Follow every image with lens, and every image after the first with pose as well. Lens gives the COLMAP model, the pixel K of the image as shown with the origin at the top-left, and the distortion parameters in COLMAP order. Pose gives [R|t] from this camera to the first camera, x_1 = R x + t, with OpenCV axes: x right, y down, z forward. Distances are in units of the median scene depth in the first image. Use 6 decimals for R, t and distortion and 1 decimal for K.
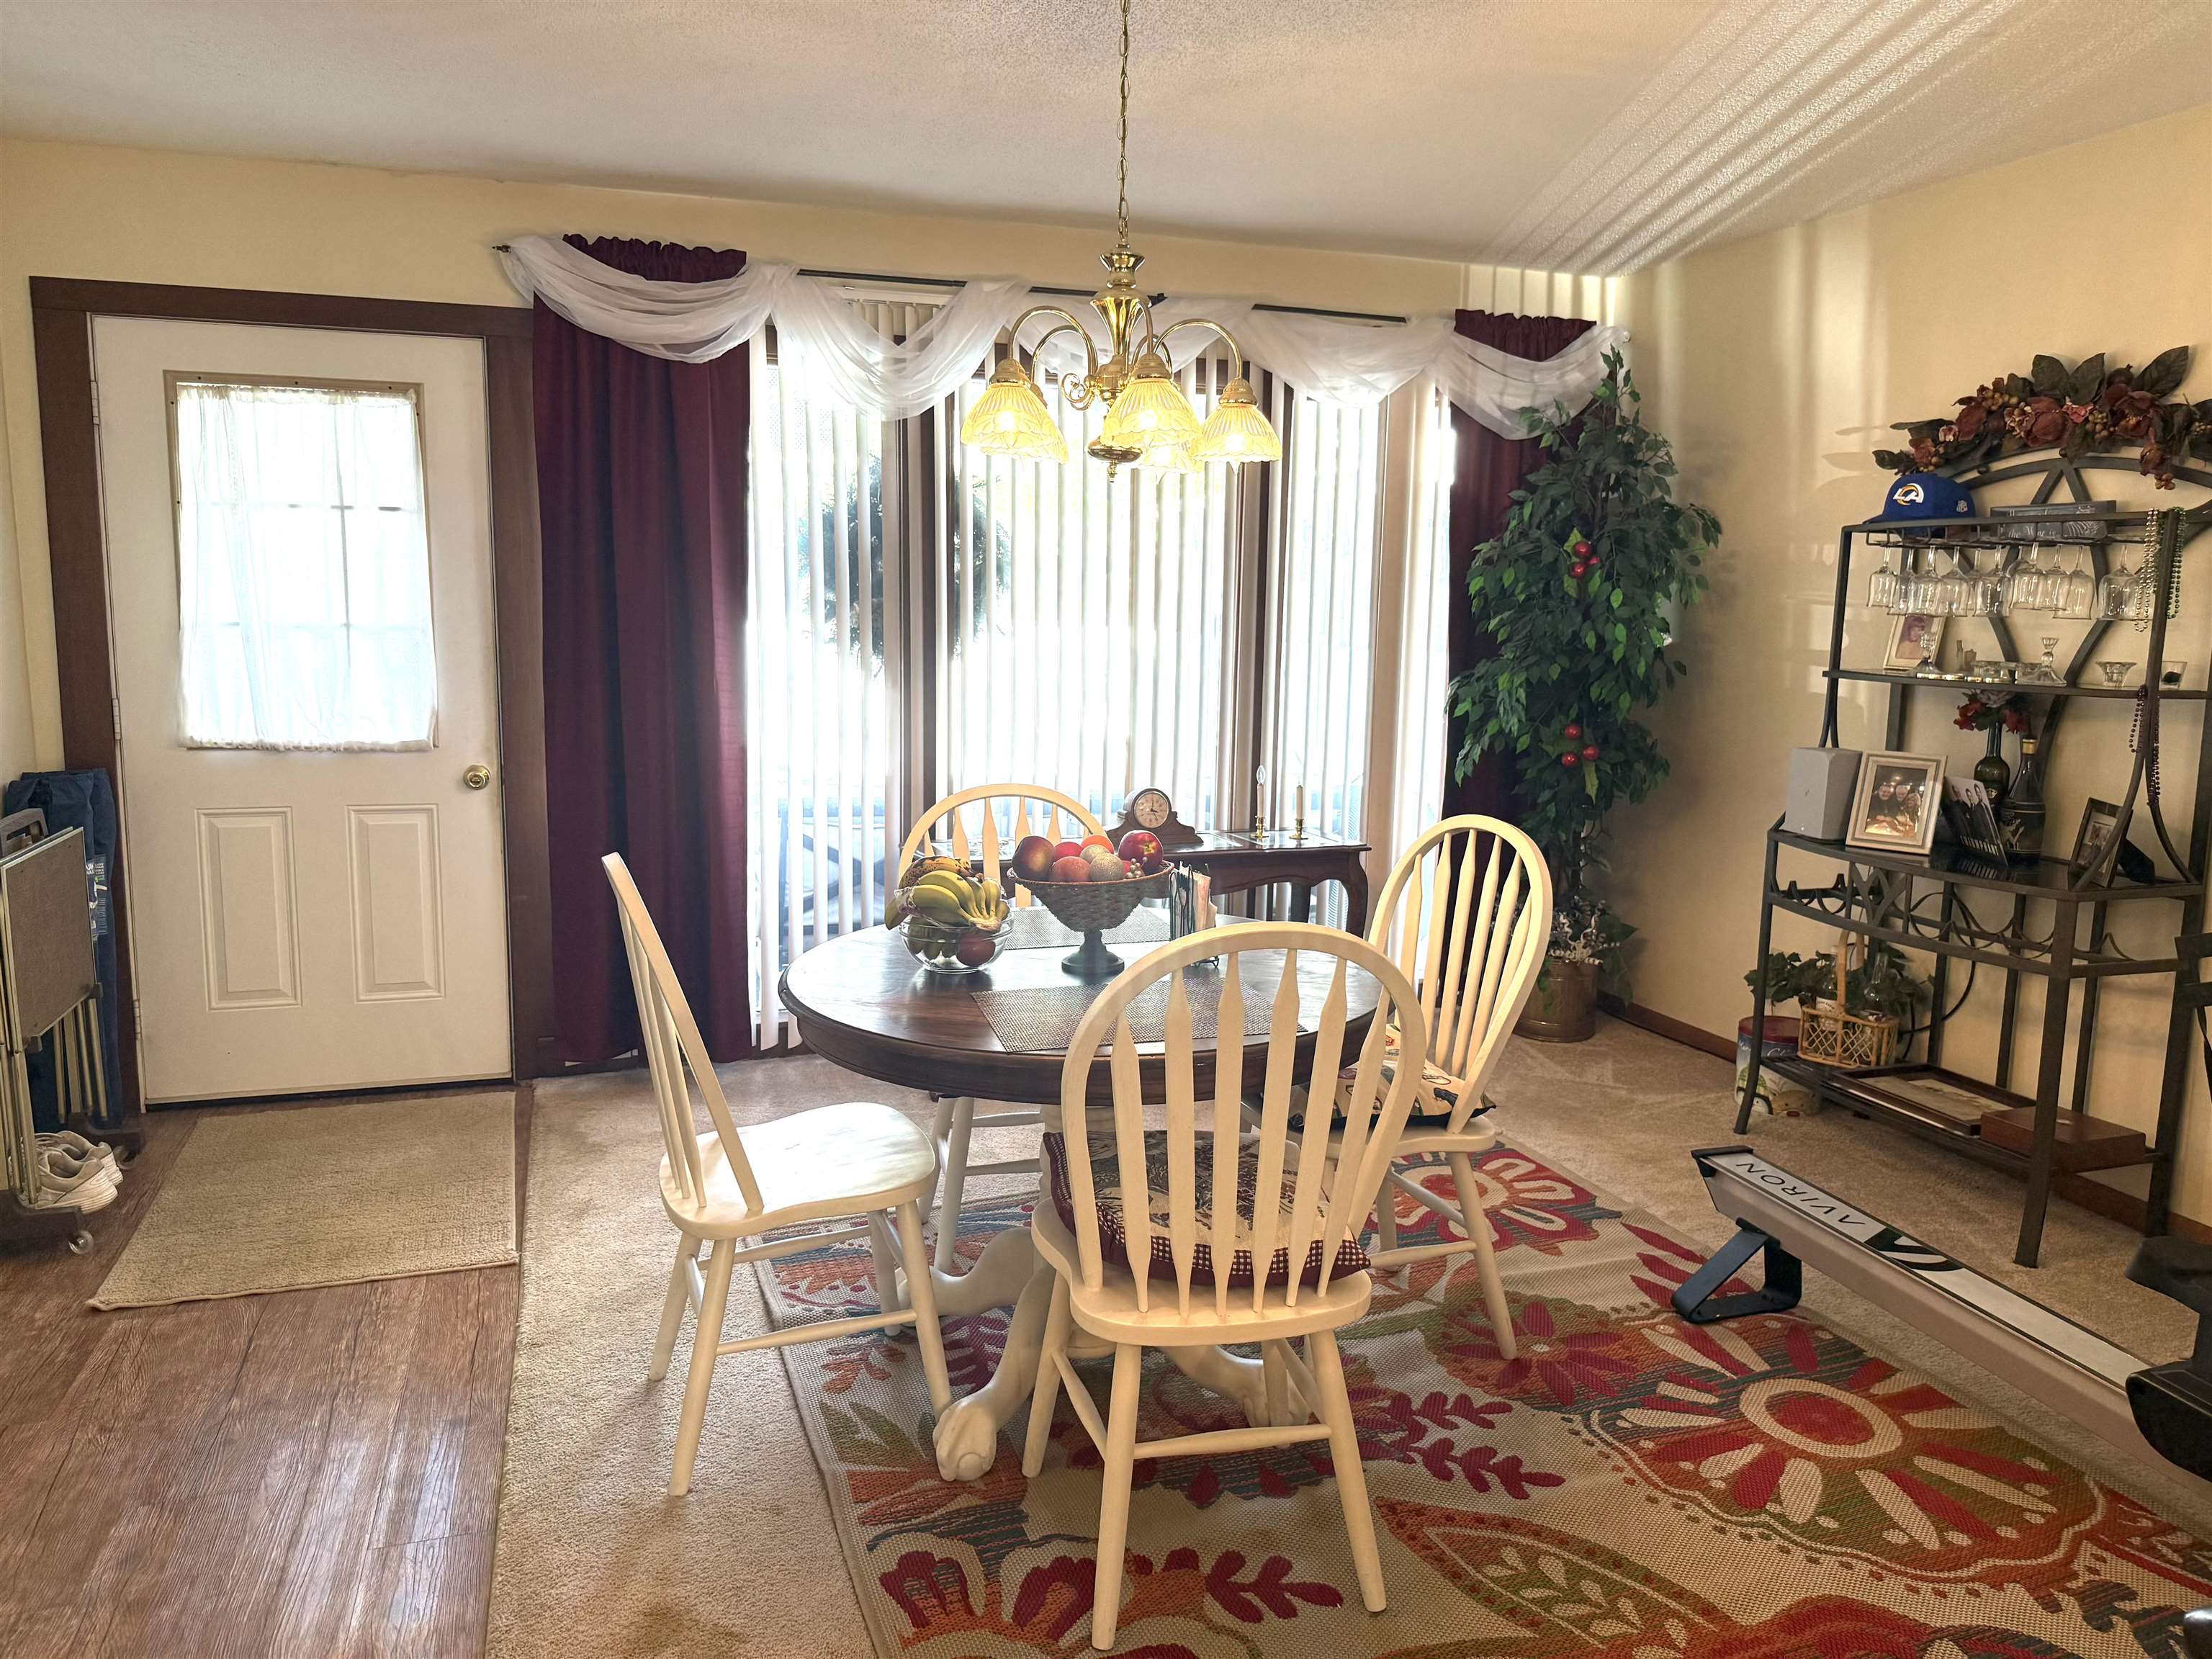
lens RADIAL K [[1577.1, 0, 1106.0], [0, 1577.1, 829.5], [0, 0, 1]] dist [0.004374, 0.003225]
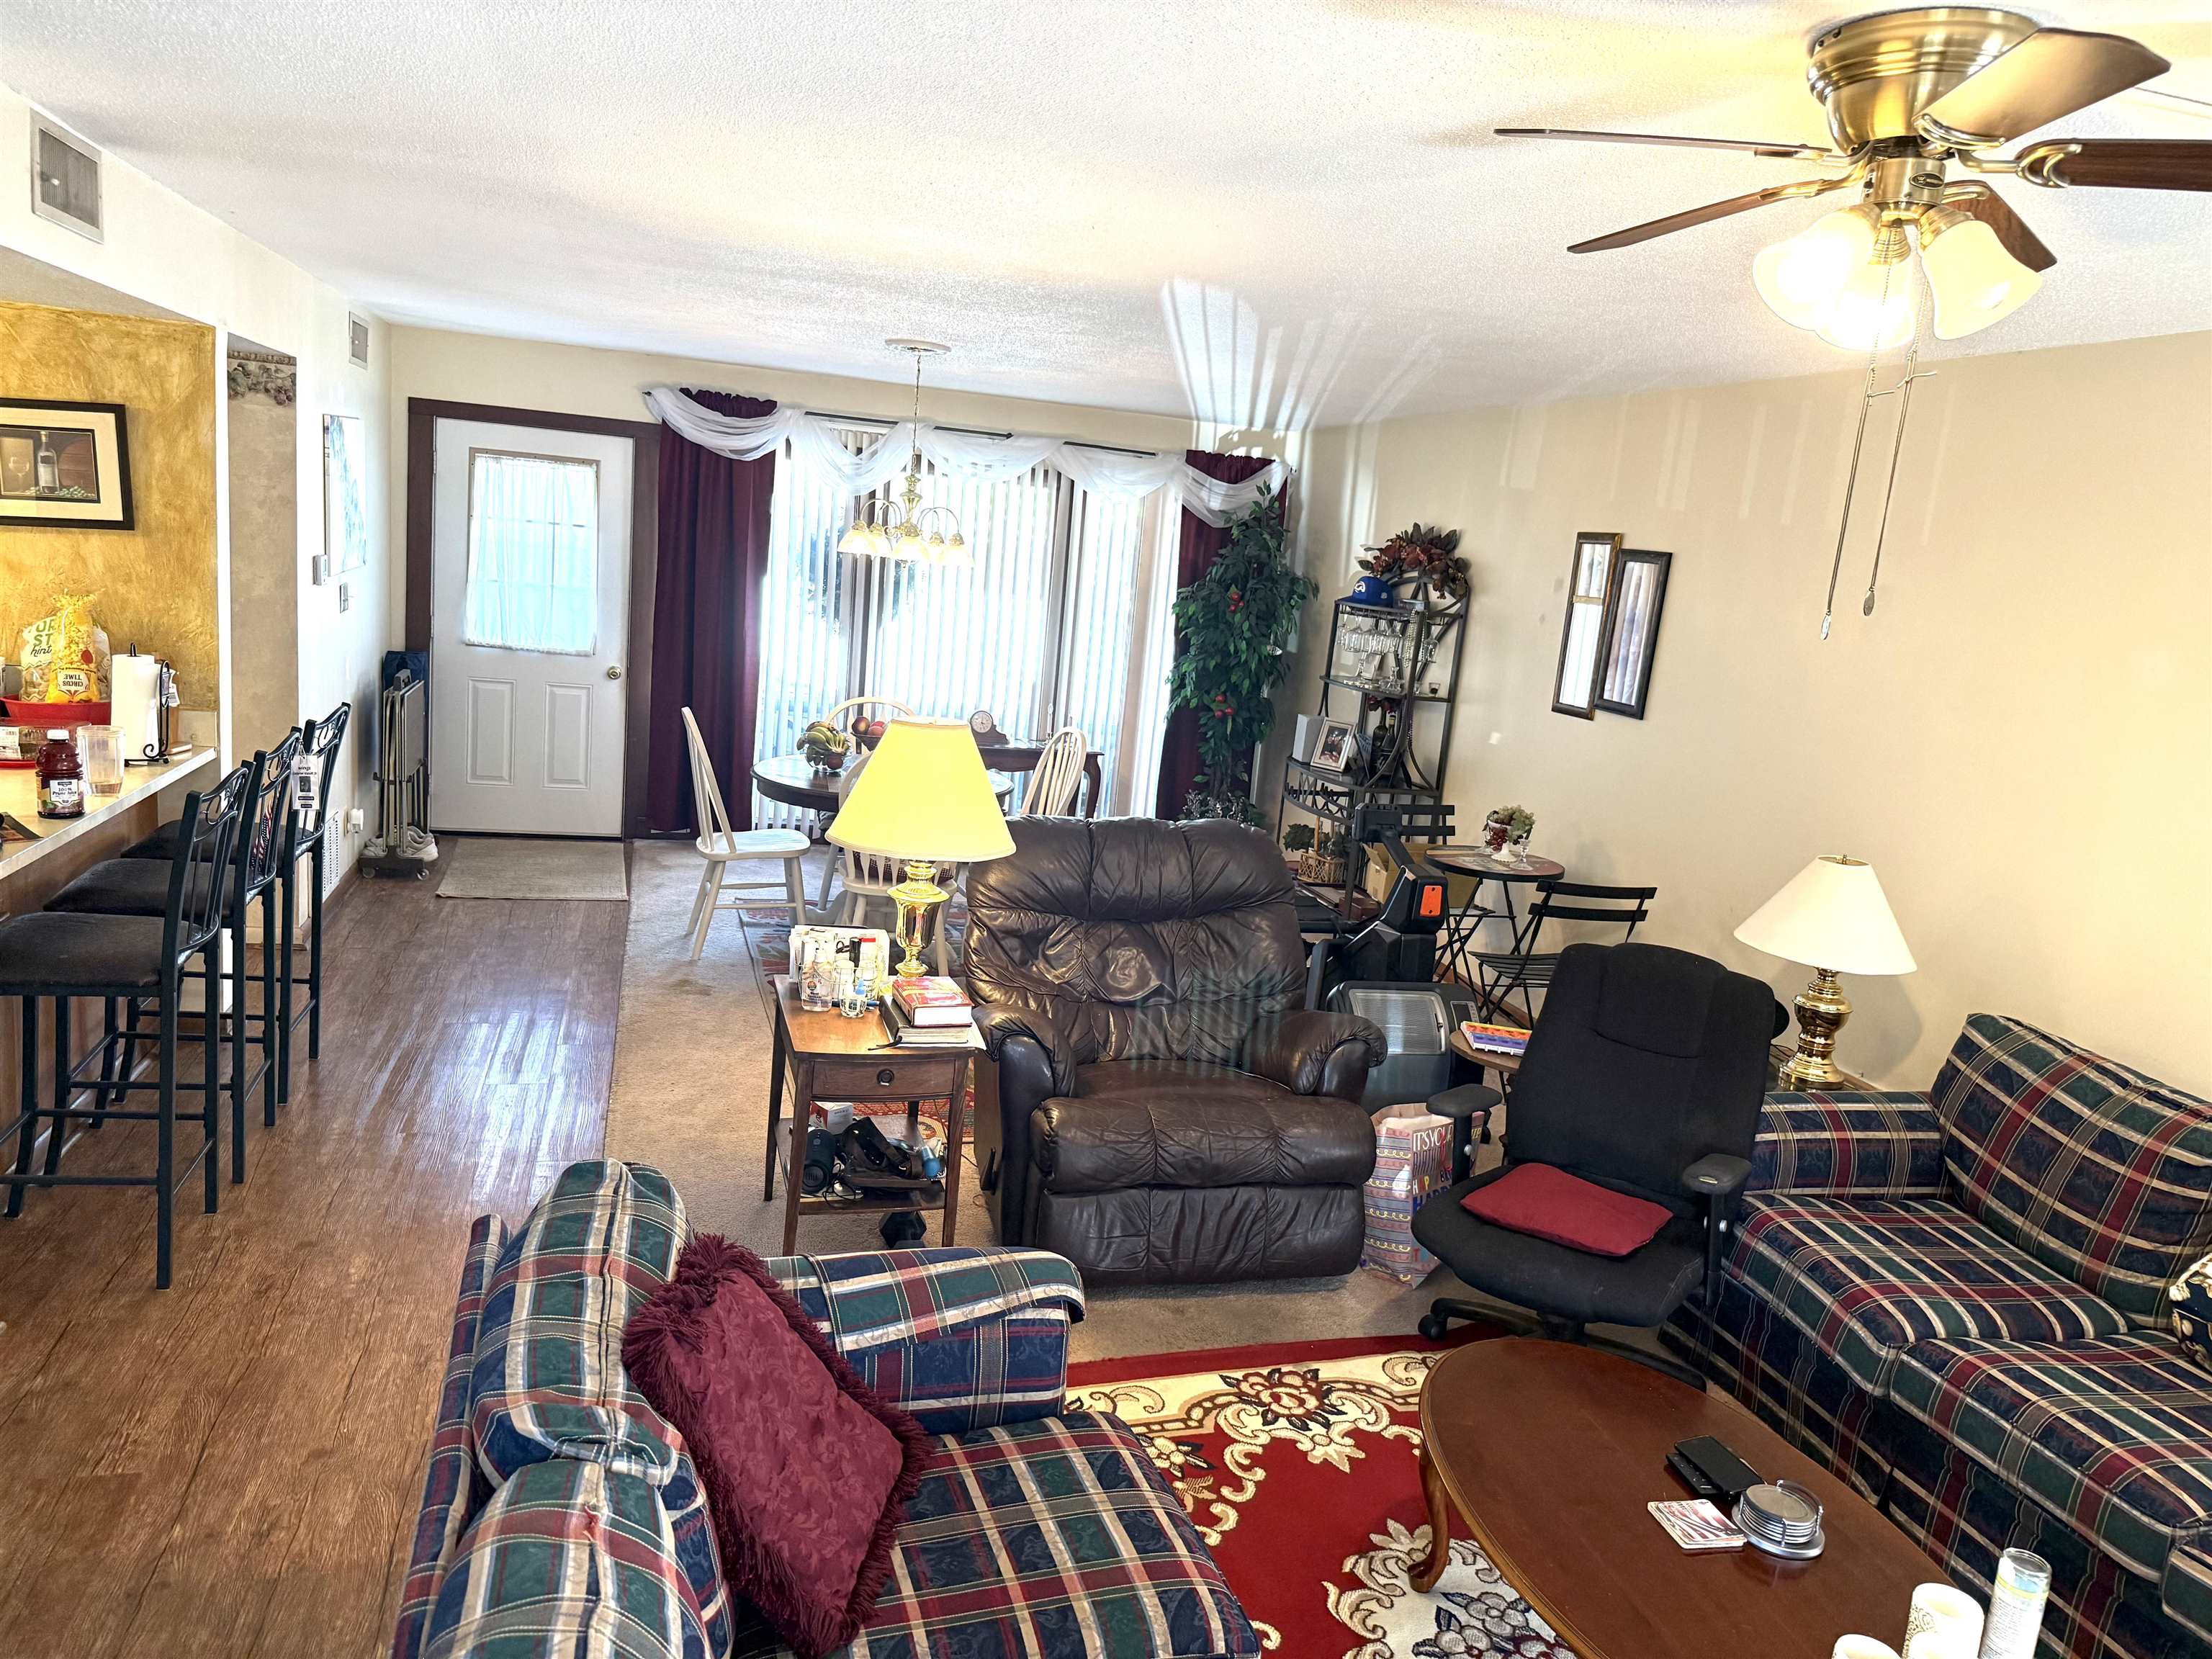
lens RADIAL K [[1557.4, 0, 1111.0], [0, 1557.4, 857.6], [0, 0, 1]] dist [0.062019, -0.000020]
pose [[0.995881, 0.085395, -0.030466, 0.268397], [-0.083779, 0.995185, 0.050874, 0.042050], [0.034664, -0.048112, 0.998240, -0.865402]]
